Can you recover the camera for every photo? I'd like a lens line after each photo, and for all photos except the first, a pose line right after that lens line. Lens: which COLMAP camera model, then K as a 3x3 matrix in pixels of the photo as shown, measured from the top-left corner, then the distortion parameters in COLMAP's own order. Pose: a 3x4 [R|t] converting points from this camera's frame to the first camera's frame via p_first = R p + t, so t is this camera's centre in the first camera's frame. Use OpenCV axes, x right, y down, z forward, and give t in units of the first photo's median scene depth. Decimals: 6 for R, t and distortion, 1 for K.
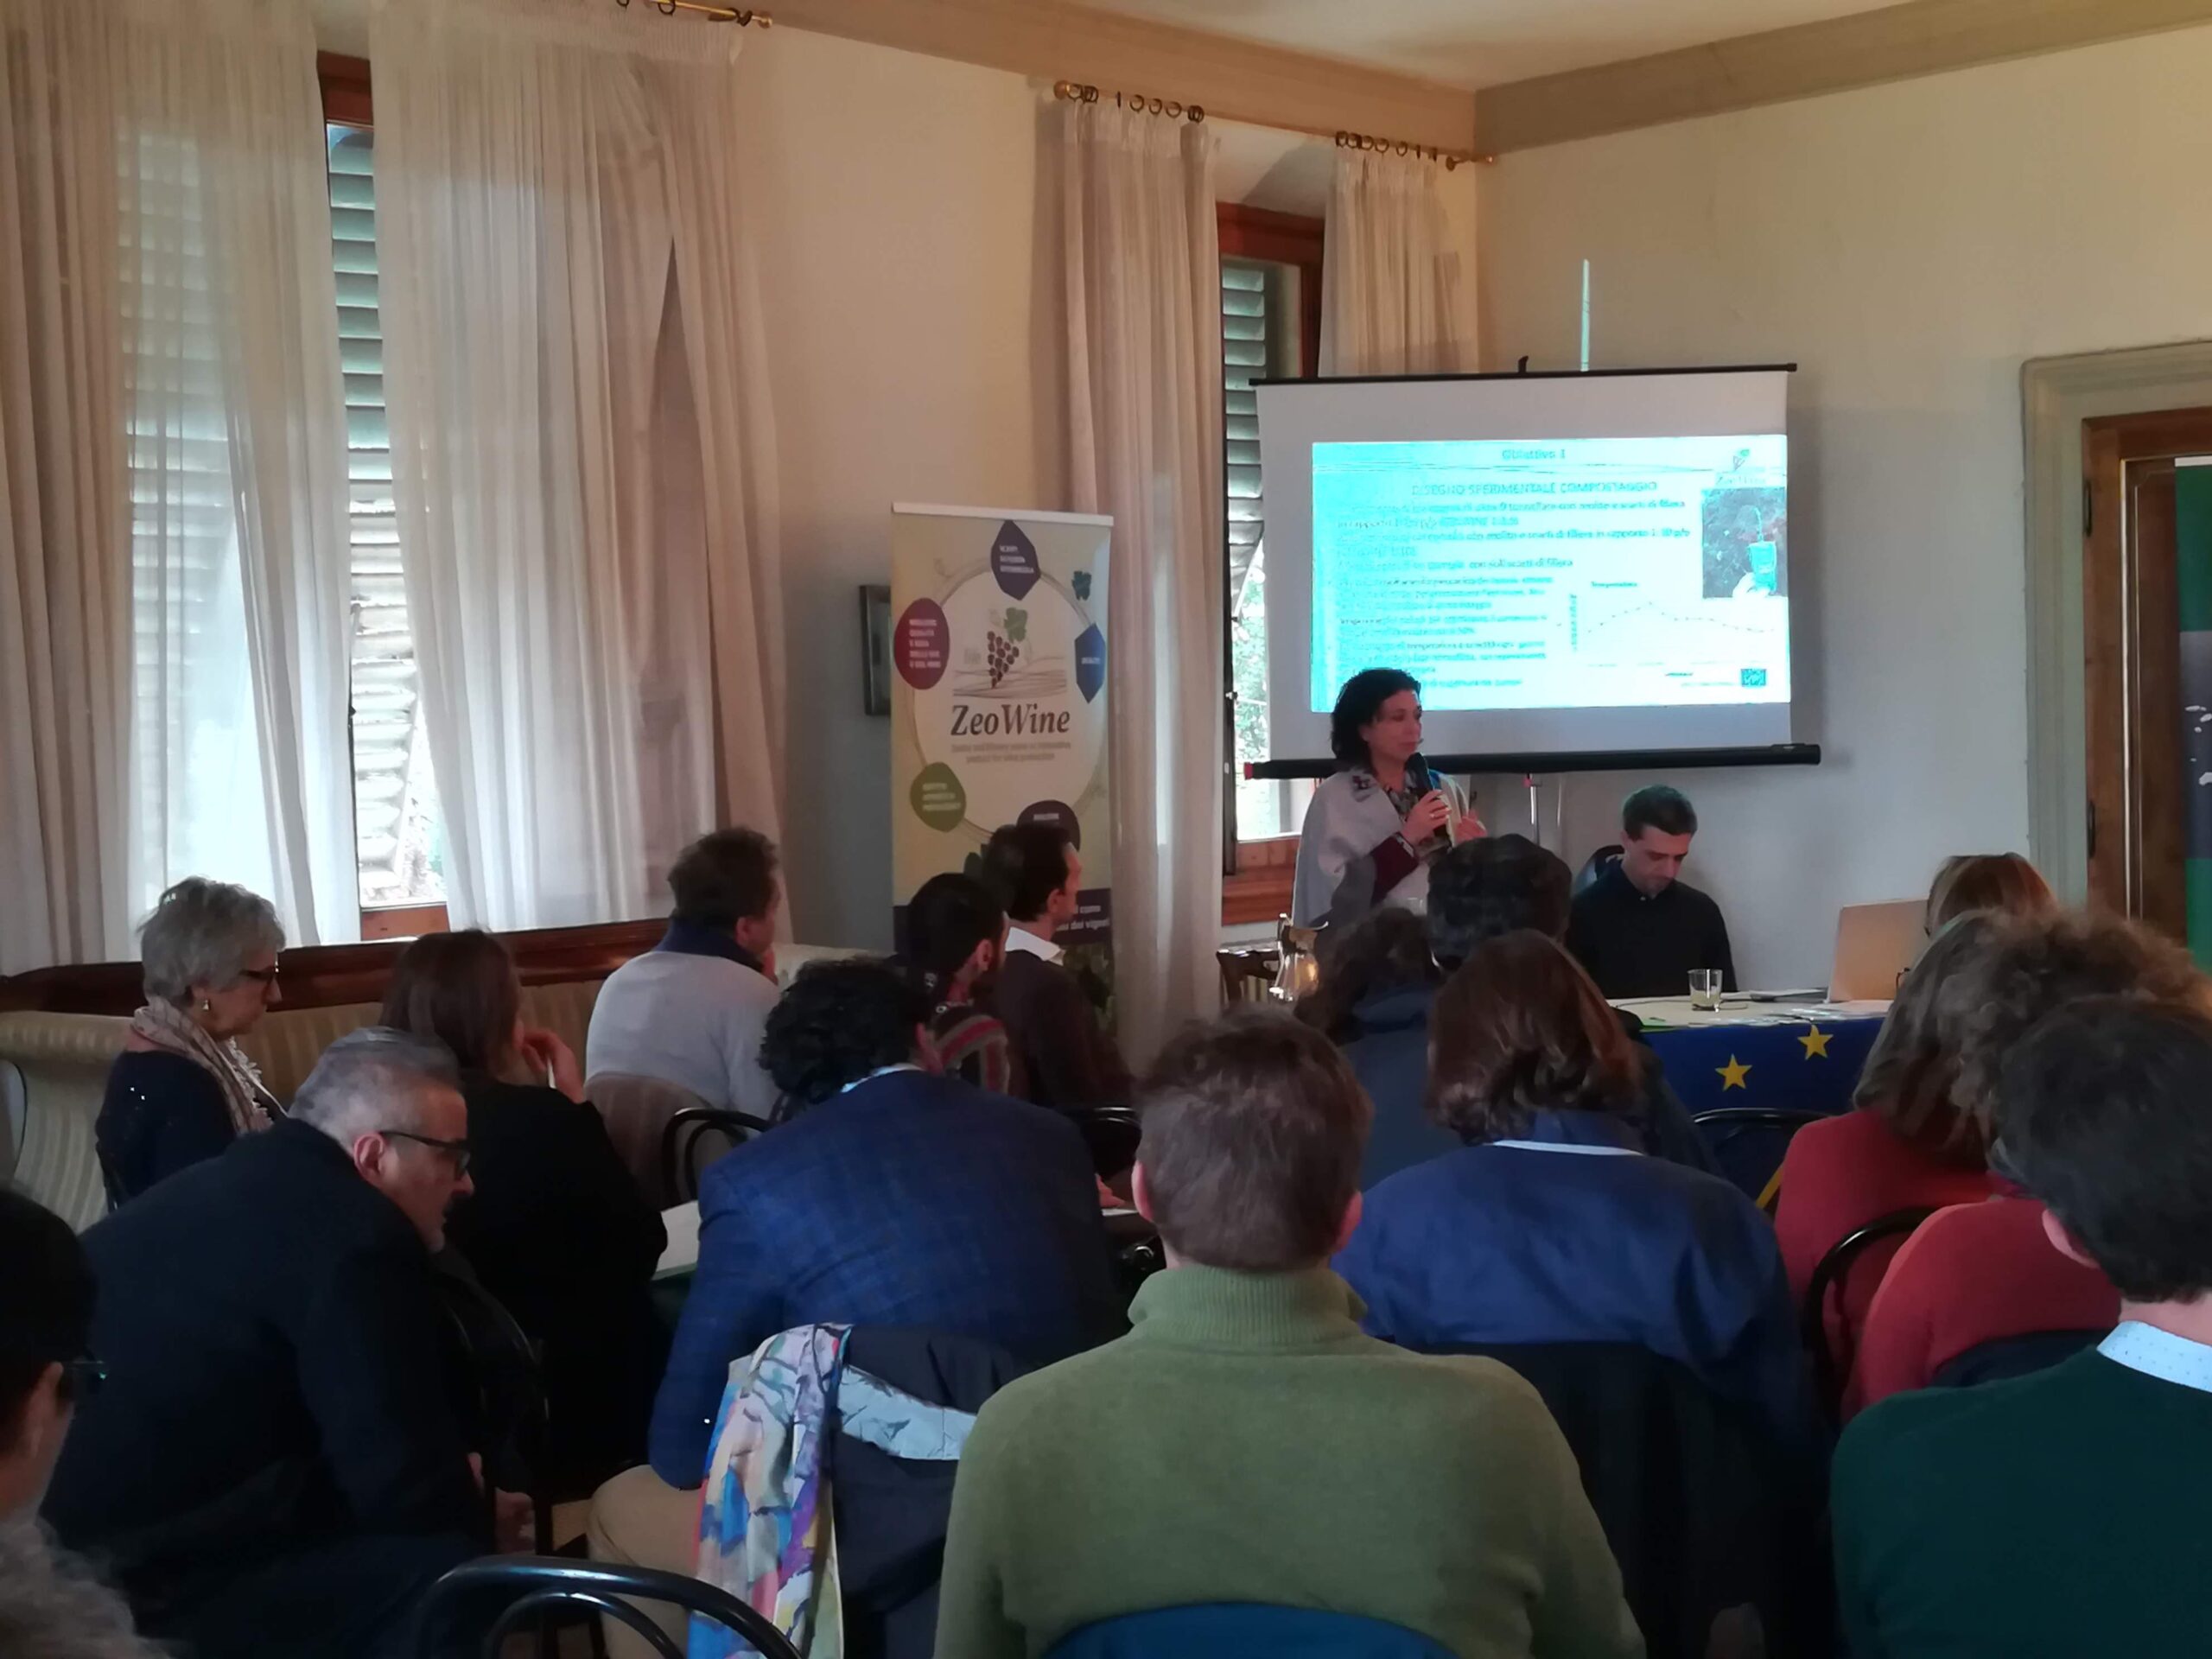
lens RADIAL K [[2945.3, 0, 1106.0], [0, 2945.3, 829.5], [0, 0, 1]] dist [0.136700, -0.068703]
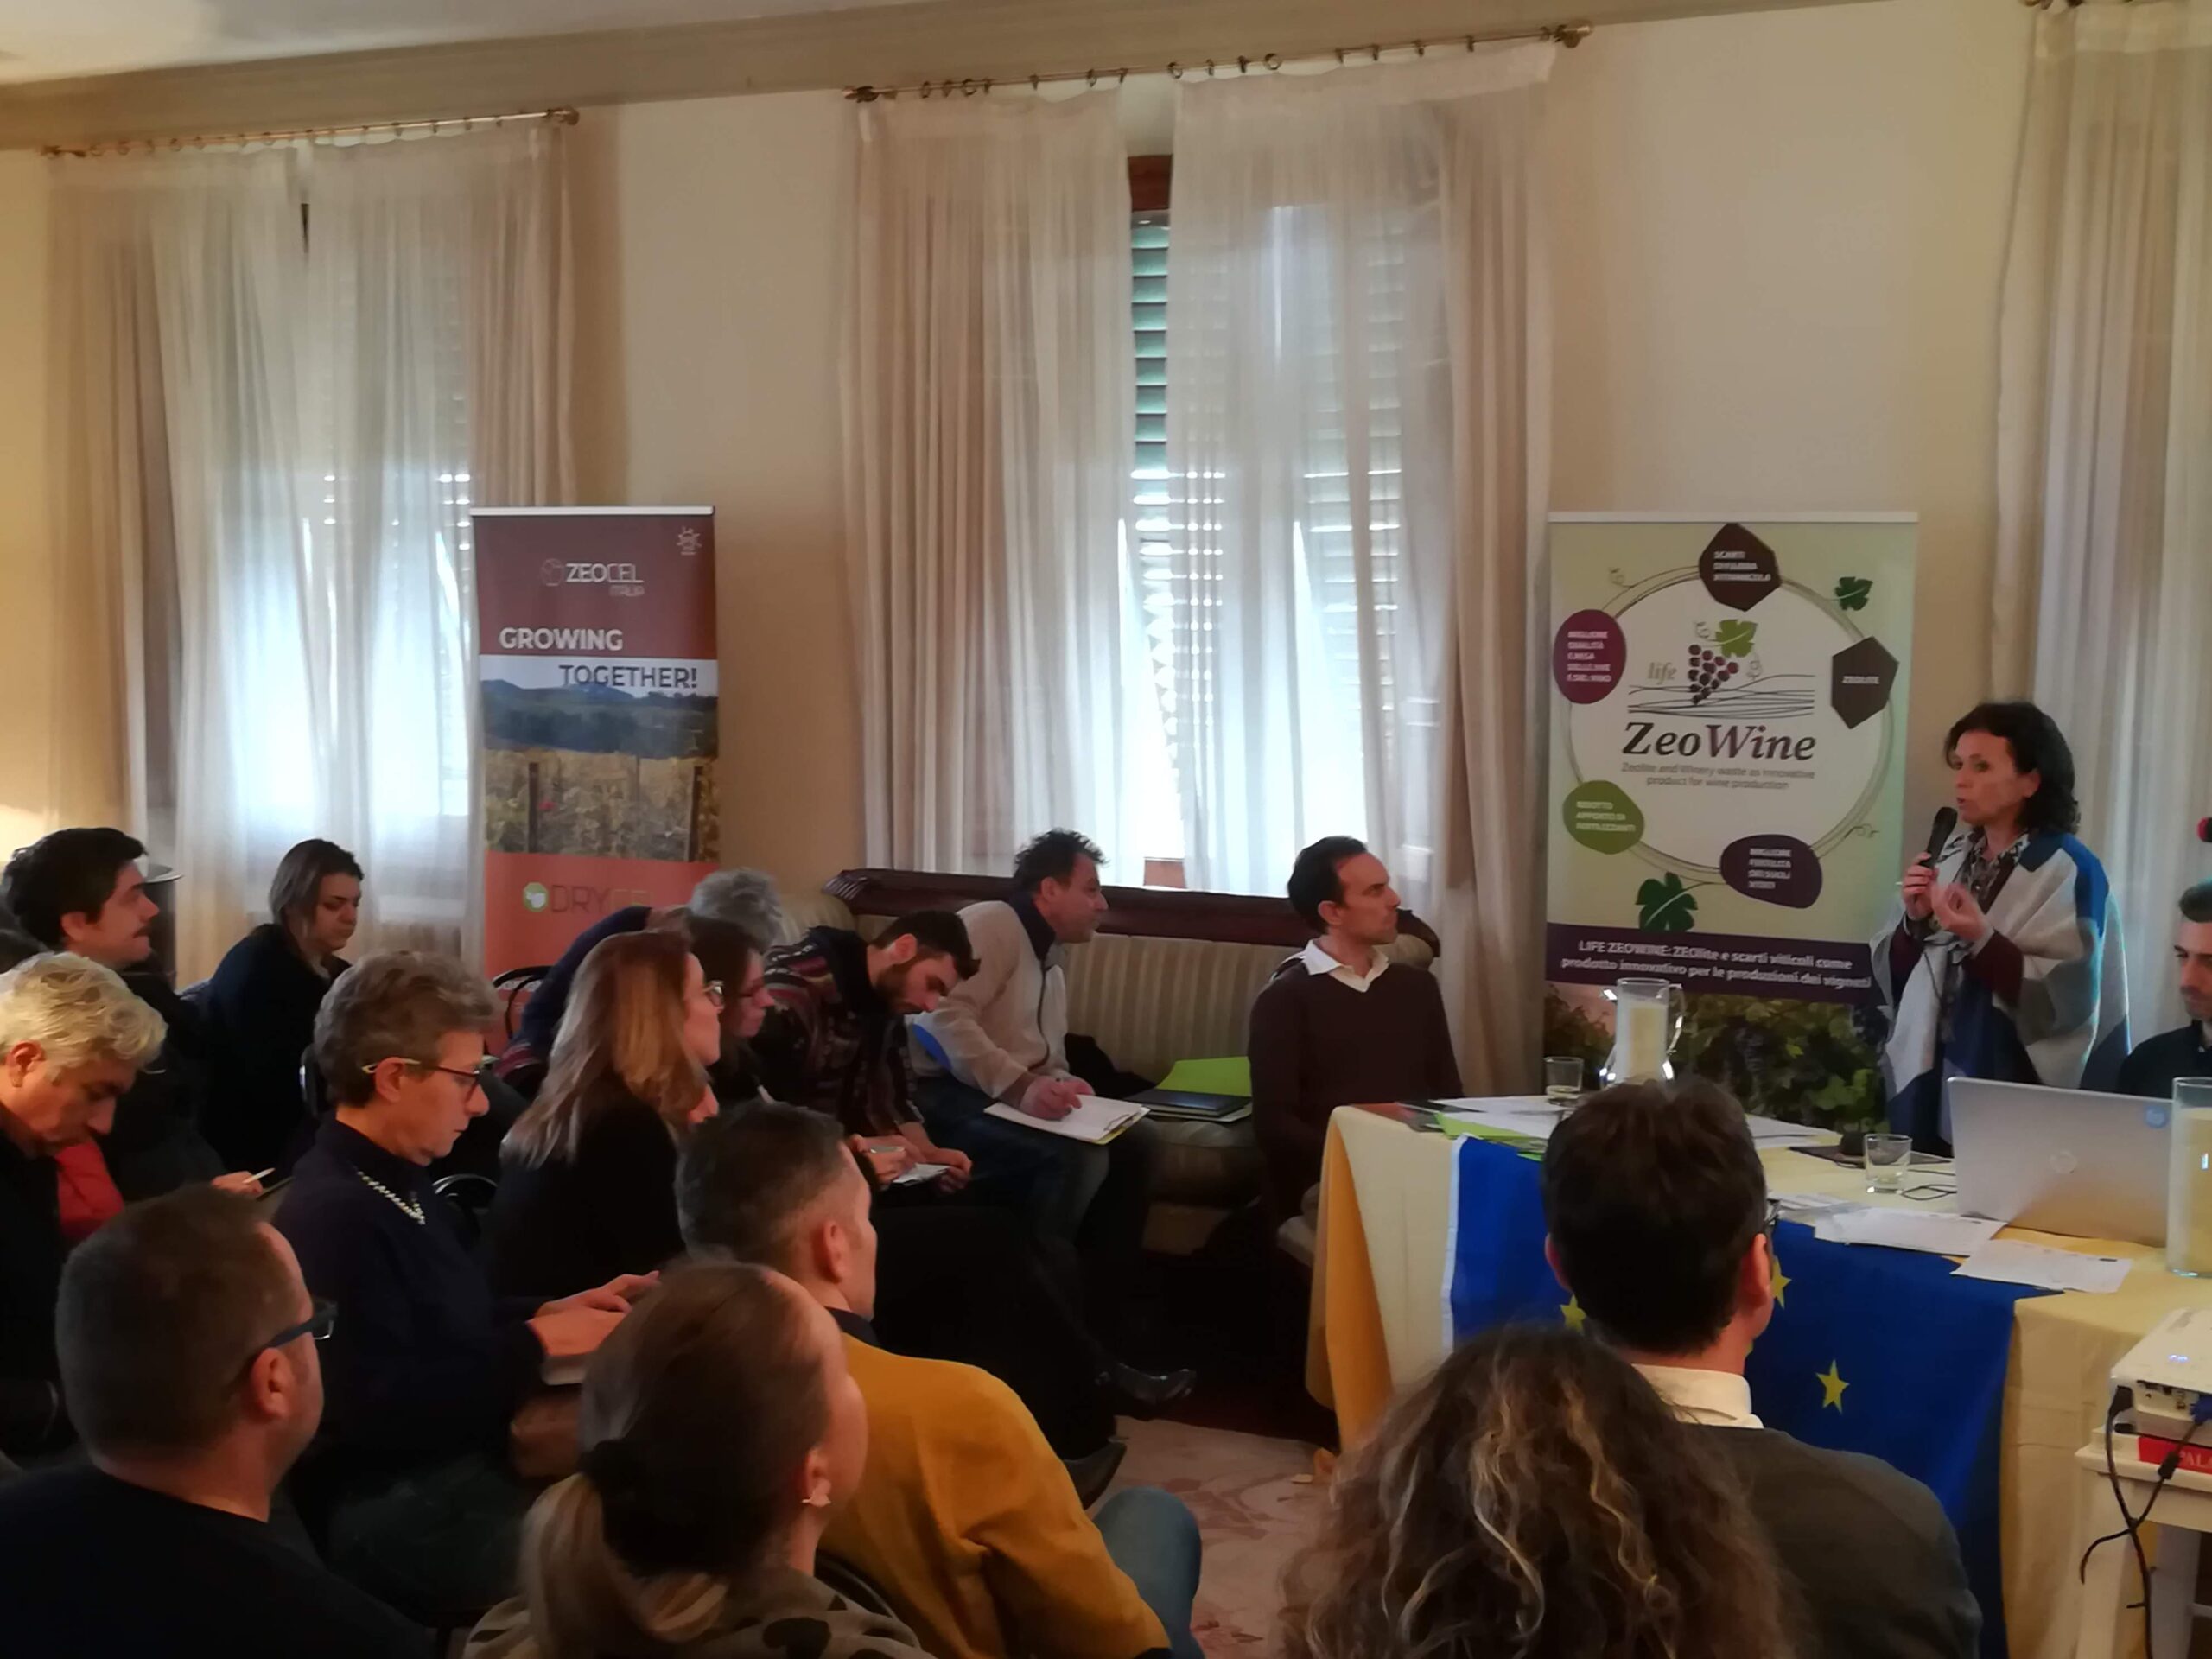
lens RADIAL K [[2945.3, 0, 1106.0], [0, 2945.3, 829.5], [0, 0, 1]] dist [0.136700, -0.068703]
pose [[0.264700, 0.086785, -0.960418, 0.801497], [-0.067357, 0.995174, 0.071361, -0.062784], [0.961976, 0.045802, 0.269268, 0.568841]]
